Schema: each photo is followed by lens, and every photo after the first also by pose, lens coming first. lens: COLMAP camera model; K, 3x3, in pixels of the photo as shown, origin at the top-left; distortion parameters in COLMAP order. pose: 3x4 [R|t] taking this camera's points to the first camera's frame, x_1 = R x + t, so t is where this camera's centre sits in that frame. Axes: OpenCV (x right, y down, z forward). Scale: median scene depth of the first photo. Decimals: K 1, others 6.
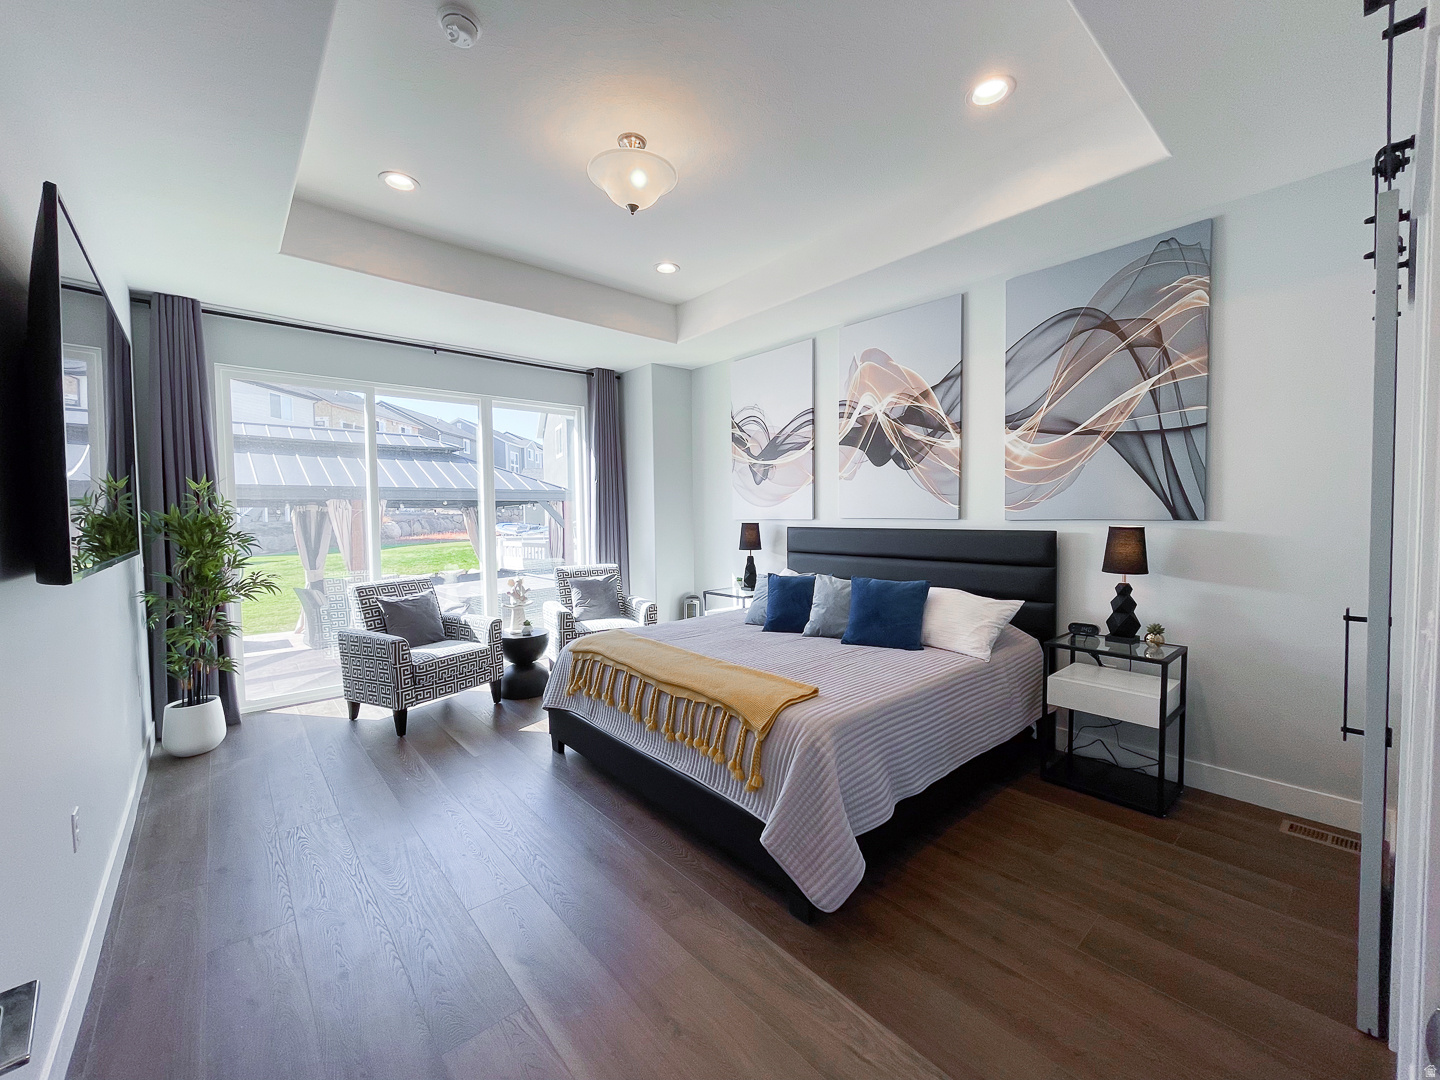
lens RADIAL K [[573.1, 0, 728.2], [0, 573.1, 537.5], [0, 0, 1]] dist [-0.000161, -0.003313]
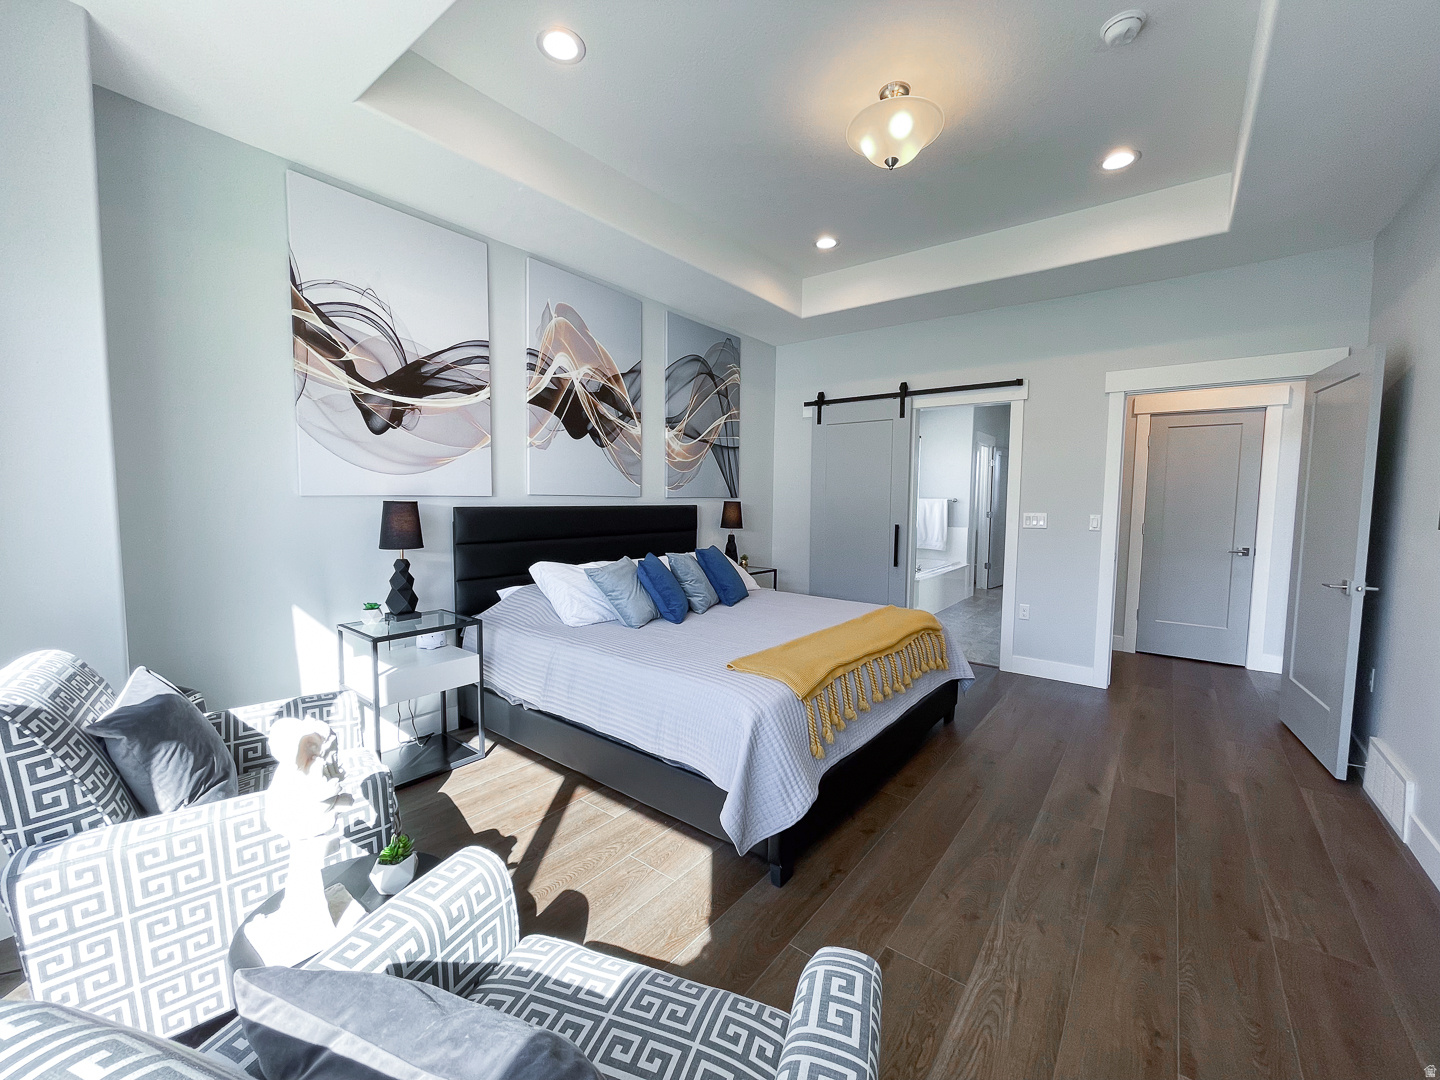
lens RADIAL K [[573.1, 0, 728.2], [0, 573.1, 537.5], [0, 0, 1]] dist [-0.000161, -0.003313]
pose [[-0.180007, -0.063941, 0.981585, -0.717083], [0.031589, 0.996995, 0.070737, -0.024175], [-0.983158, 0.043741, -0.177446, 0.956122]]
